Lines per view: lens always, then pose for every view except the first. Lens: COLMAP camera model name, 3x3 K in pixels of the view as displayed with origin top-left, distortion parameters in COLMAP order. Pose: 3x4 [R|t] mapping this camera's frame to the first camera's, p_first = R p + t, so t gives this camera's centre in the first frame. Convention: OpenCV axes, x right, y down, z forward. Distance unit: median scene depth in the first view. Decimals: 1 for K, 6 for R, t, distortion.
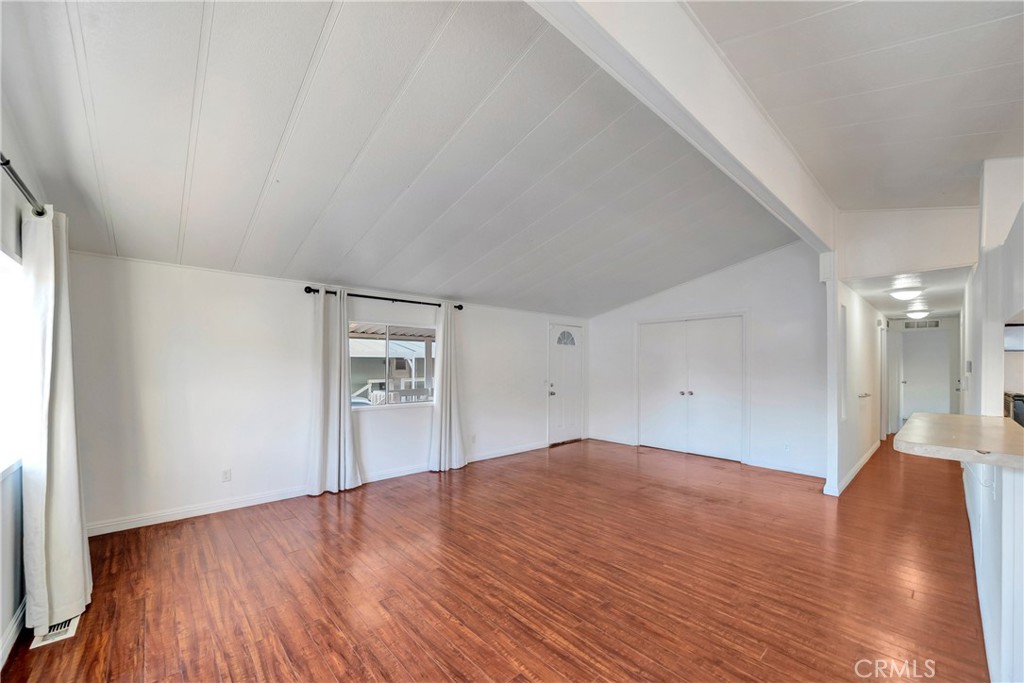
lens RADIAL K [[399.1, 0, 486.9], [0, 399.1, 364.6], [0, 0, 1]] dist [-0.010595, 0.000475]
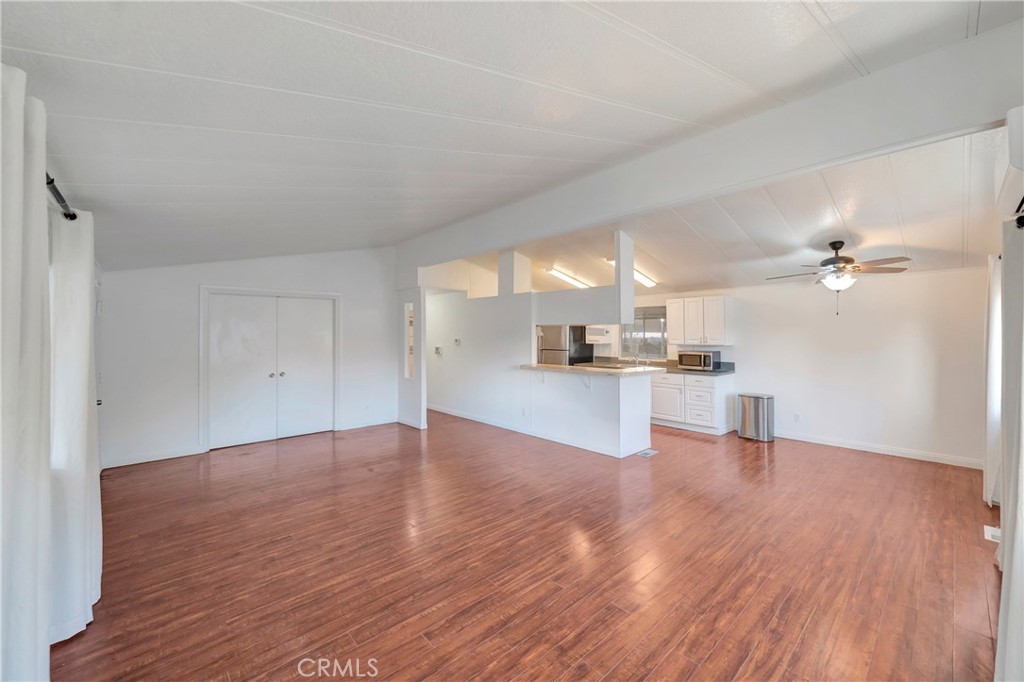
lens RADIAL K [[399.1, 0, 510.9], [0, 399.1, 337.3], [0, 0, 1]] dist [-0.010595, 0.000475]
pose [[-0.015295, -0.013255, 0.999795, -0.581289], [0.016811, 0.999767, 0.013512, -0.025204], [-0.999742, 0.017014, -0.015069, 0.643150]]
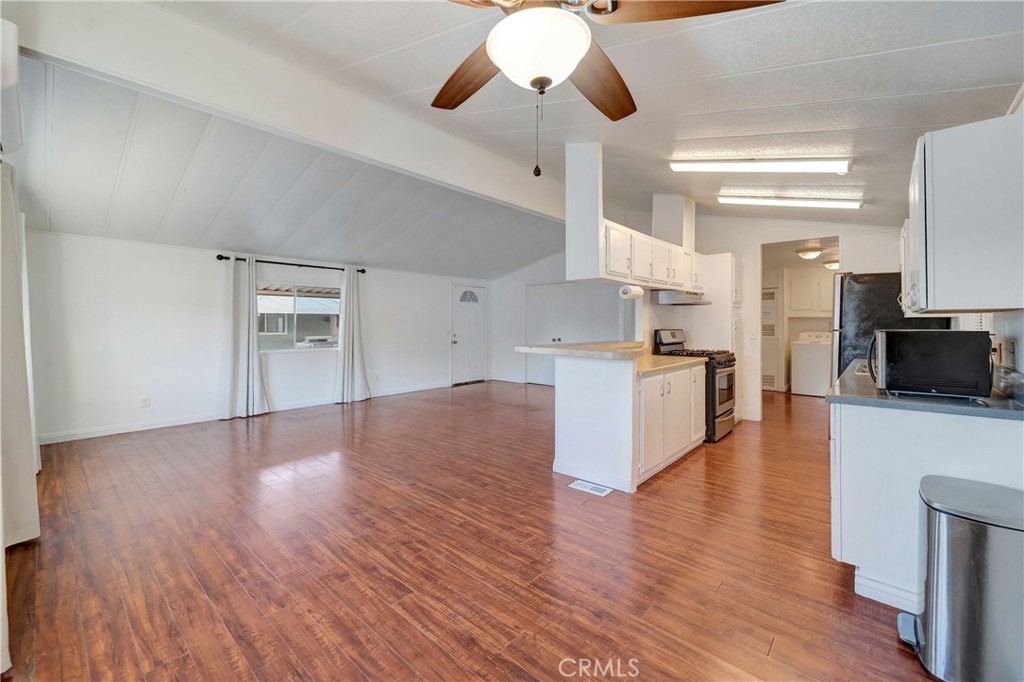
lens RADIAL K [[399.1, 0, 523.6], [0, 399.1, 321.1], [0, 0, 1]] dist [-0.010595, 0.000475]
pose [[0.991043, -0.005271, 0.133441, 0.310413], [0.006449, 0.999944, -0.008399, 0.029942], [-0.133389, 0.009185, 0.991021, -0.346772]]
